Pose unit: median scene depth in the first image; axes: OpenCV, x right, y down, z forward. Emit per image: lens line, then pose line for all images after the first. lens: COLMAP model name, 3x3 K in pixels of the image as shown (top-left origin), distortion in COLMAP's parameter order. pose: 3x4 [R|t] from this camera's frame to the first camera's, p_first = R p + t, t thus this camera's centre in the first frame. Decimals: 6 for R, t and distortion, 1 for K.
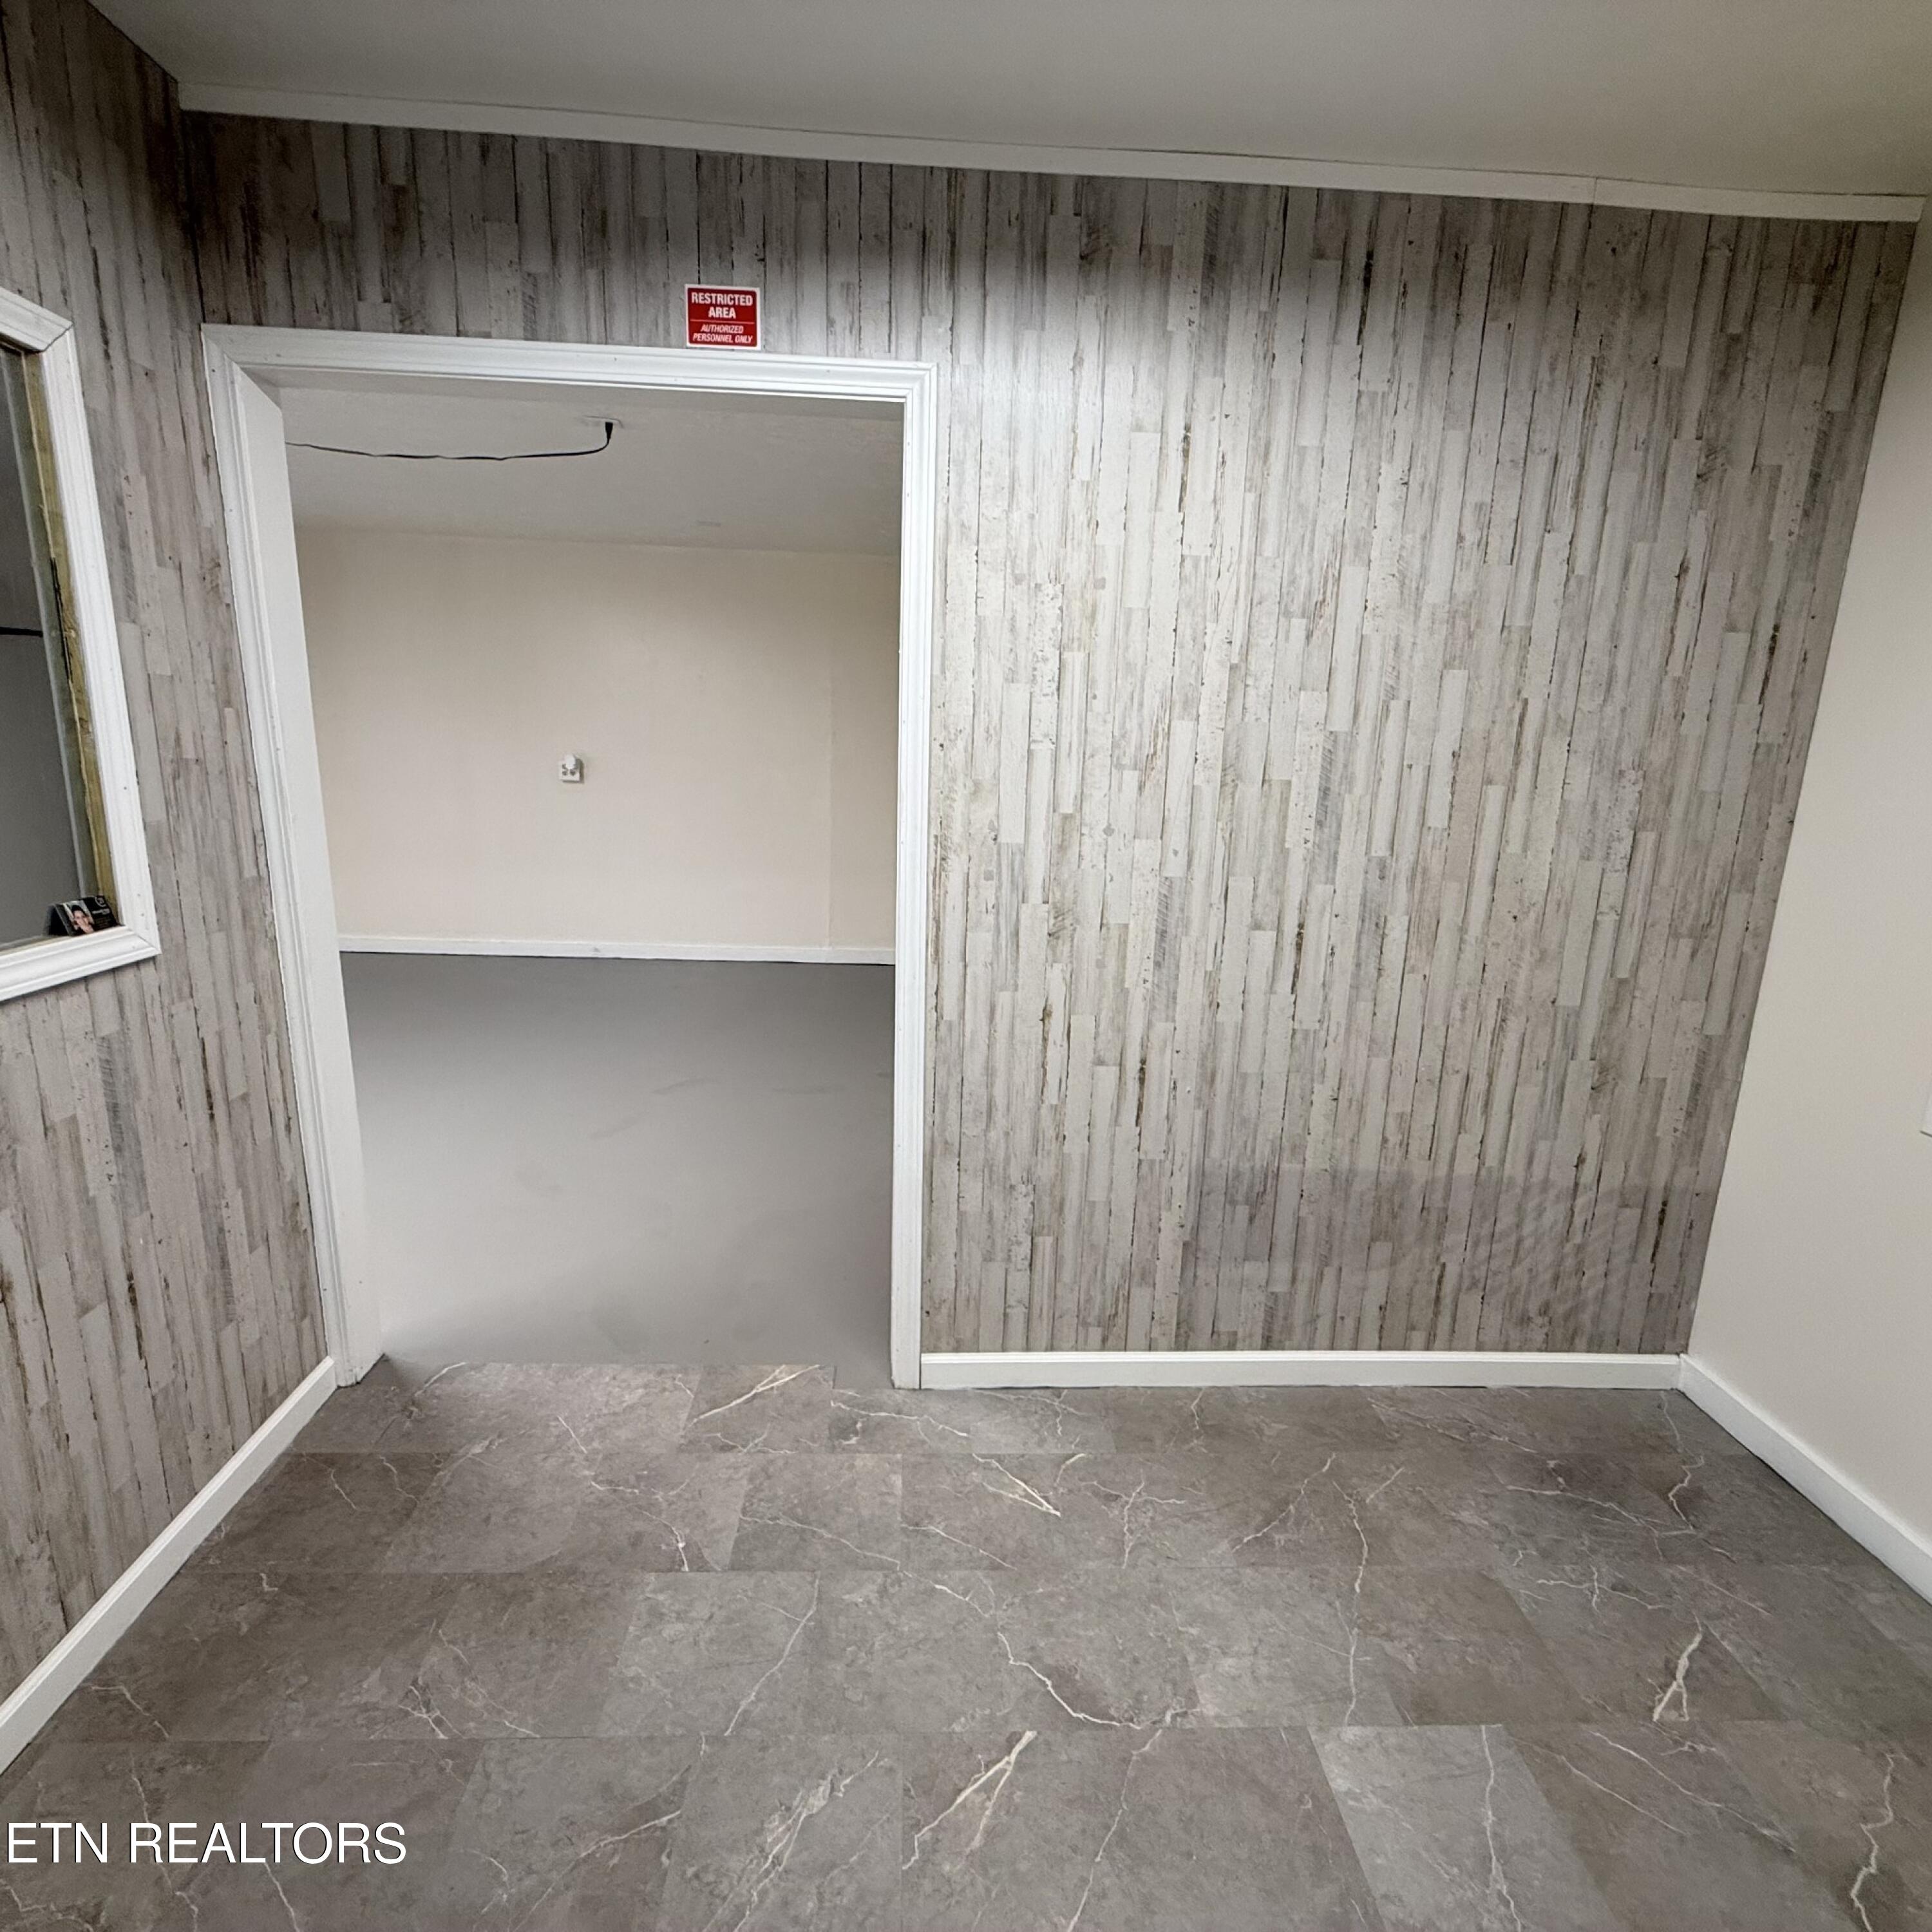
lens RADIAL K [[1023.4, 0, 961.8], [0, 1023.4, 967.3], [0, 0, 1]] dist [-0.000287, 0.000118]
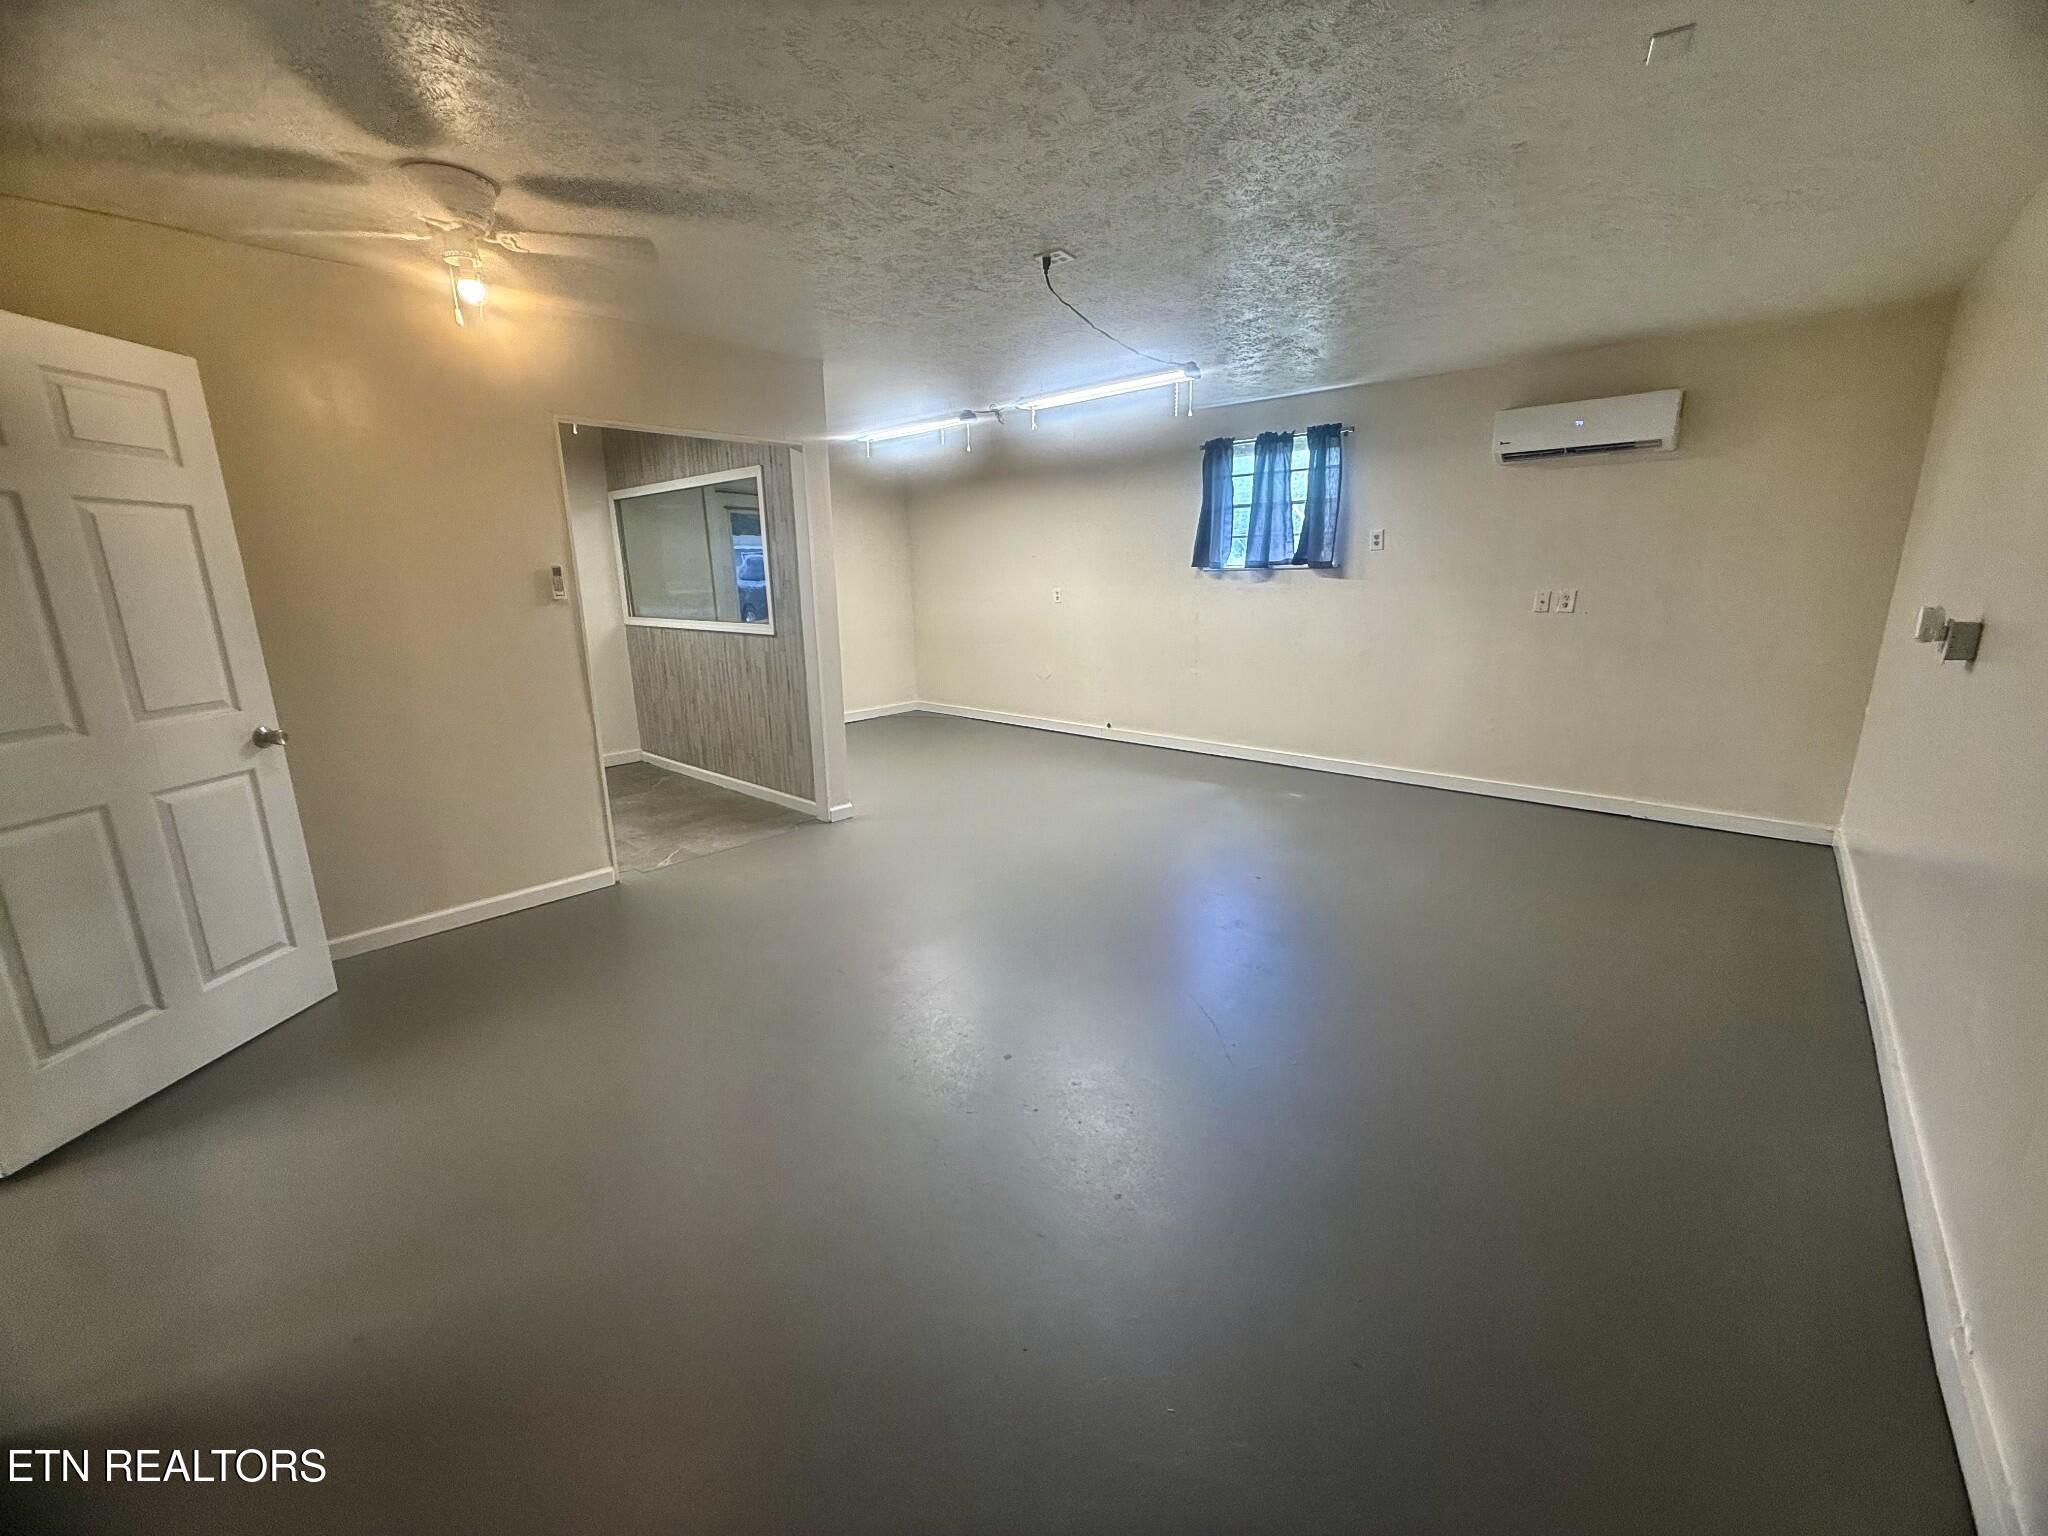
lens RADIAL K [[813.9, 0, 1020.5], [0, 813.9, 767.2], [0, 0, 1]] dist [0.001353, -0.000447]
pose [[-0.703540, 0.145630, -0.695574, 0.532972], [-0.164156, 0.919005, 0.358444, -0.616972], [0.691436, 0.366363, -0.622651, 2.922750]]
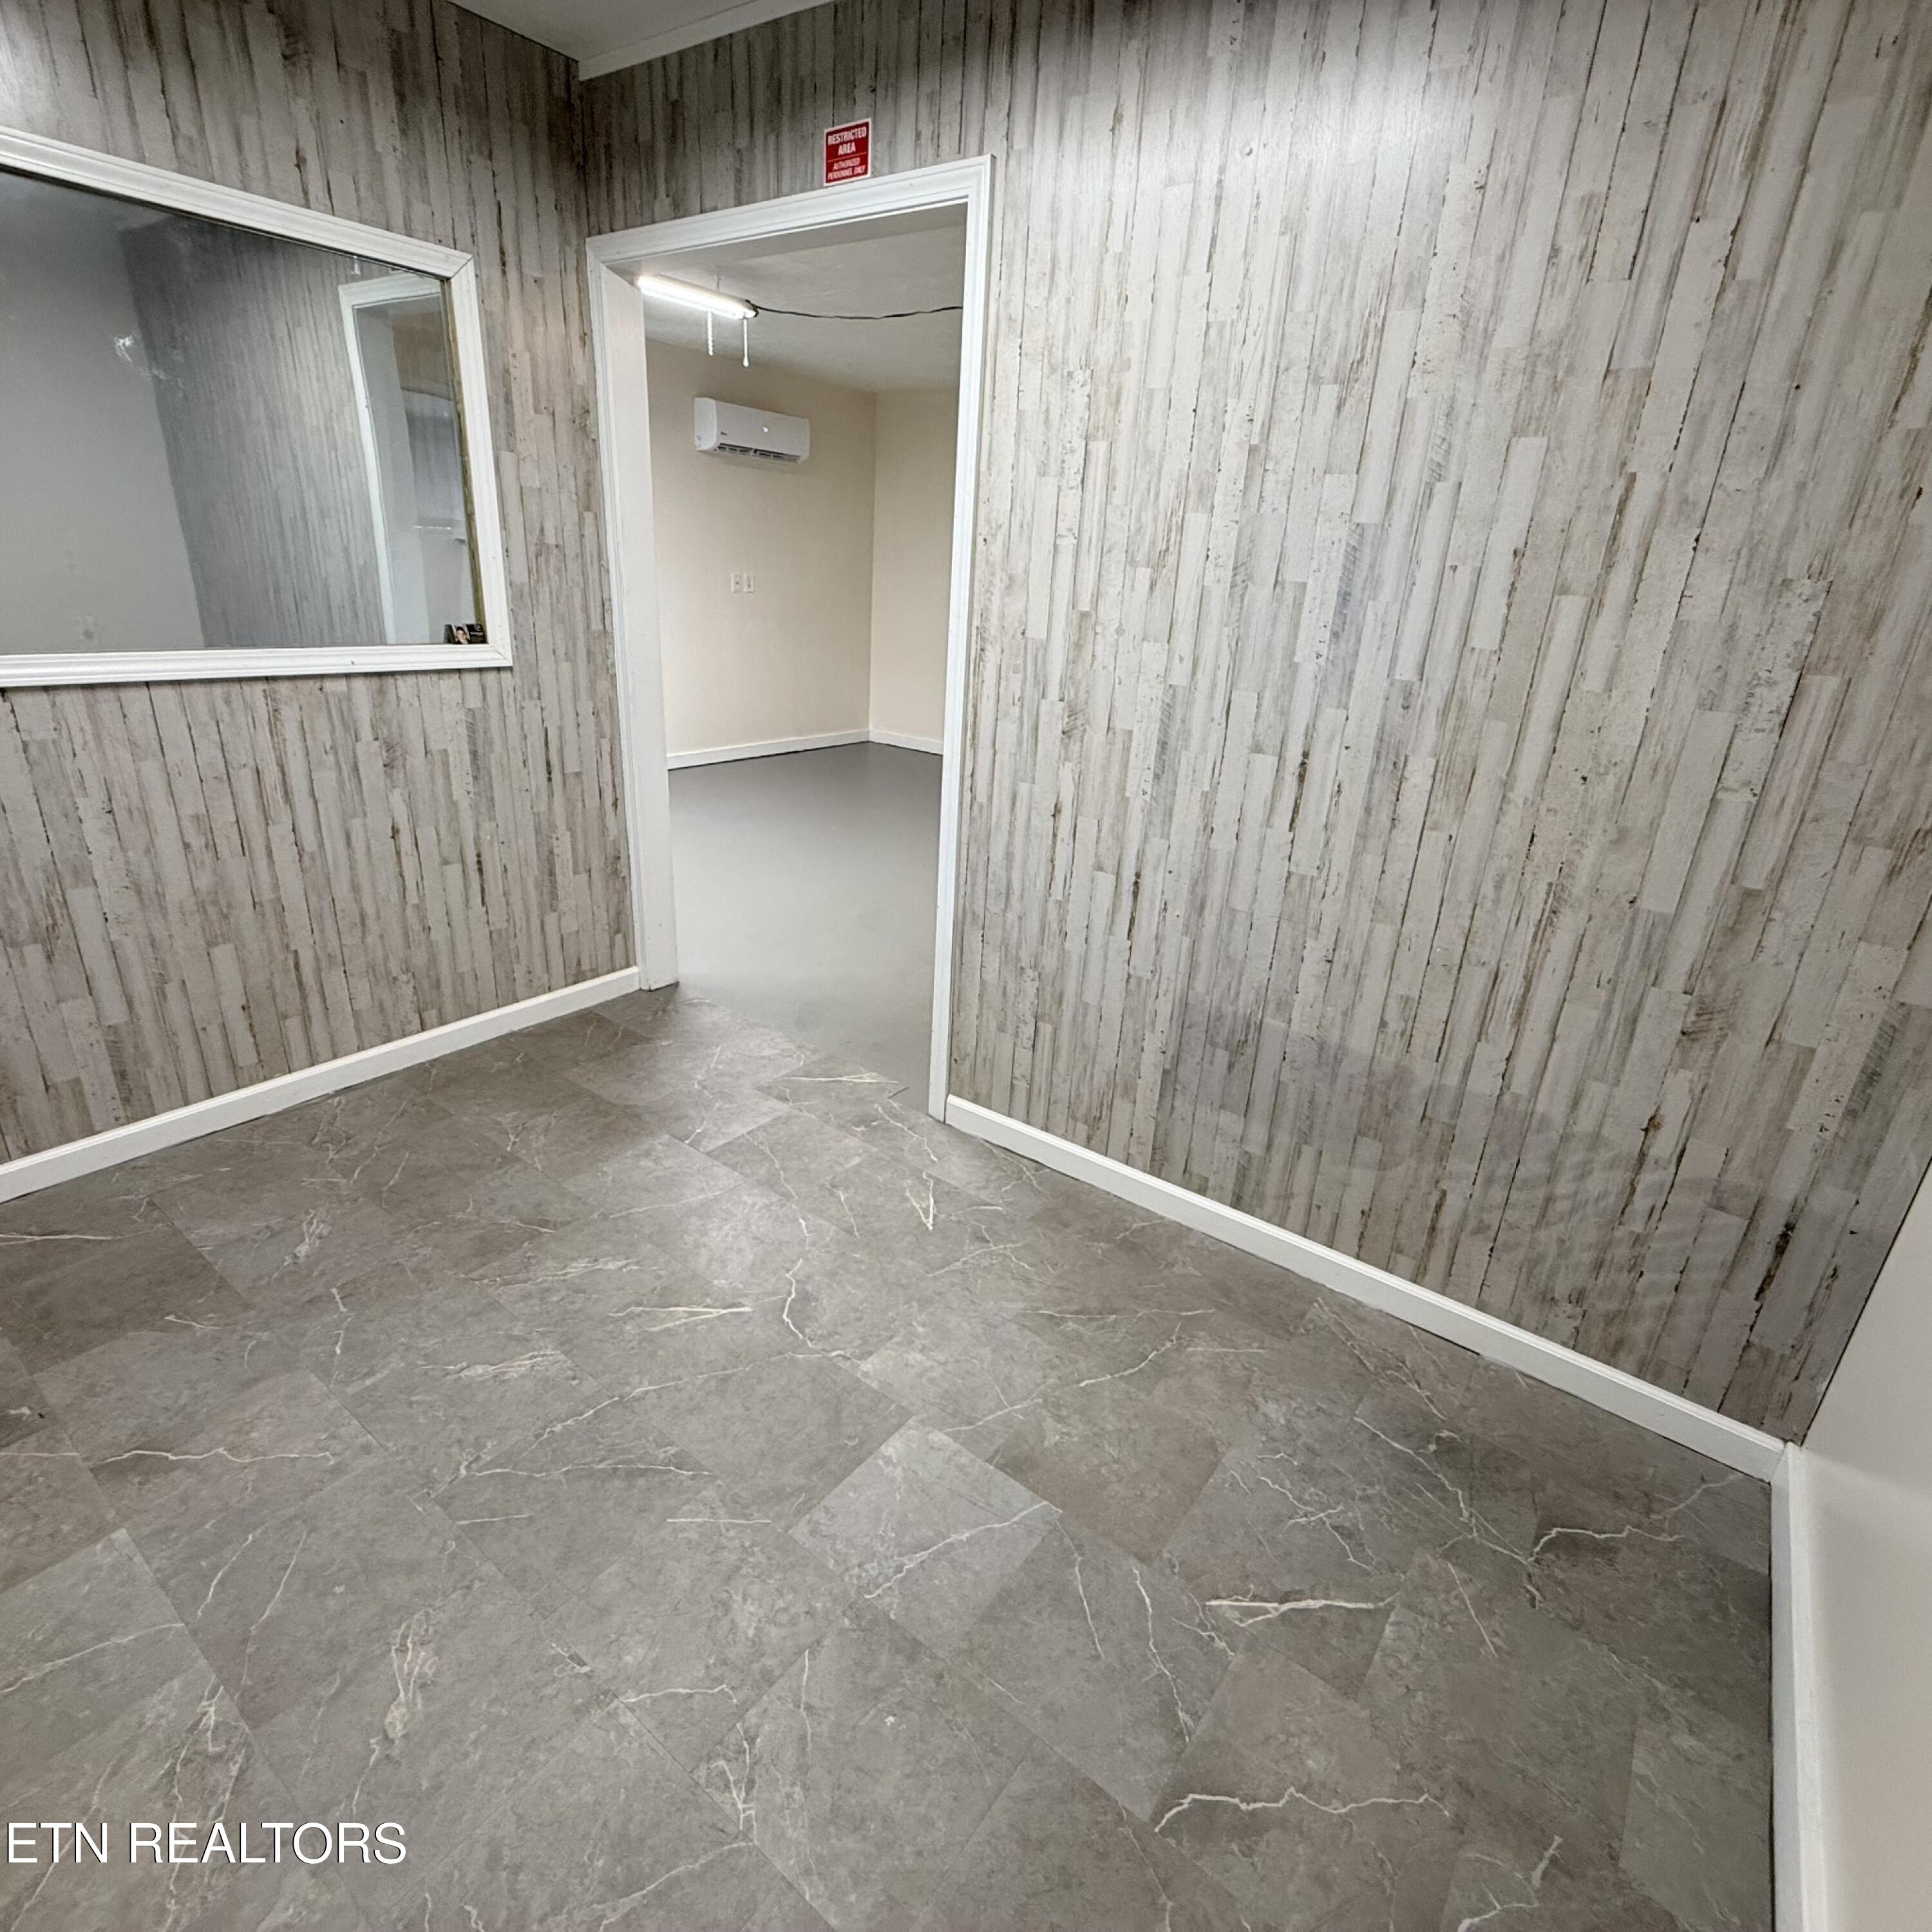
lens RADIAL K [[1023.4, 0, 961.8], [0, 1023.4, 967.3], [0, 0, 1]] dist [-0.000287, 0.000118]
pose [[0.770774, 0.243504, -0.588738, 0.708080], [-0.170858, 0.969232, 0.177190, 0.034173], [0.613771, -0.035983, 0.788664, 0.111836]]
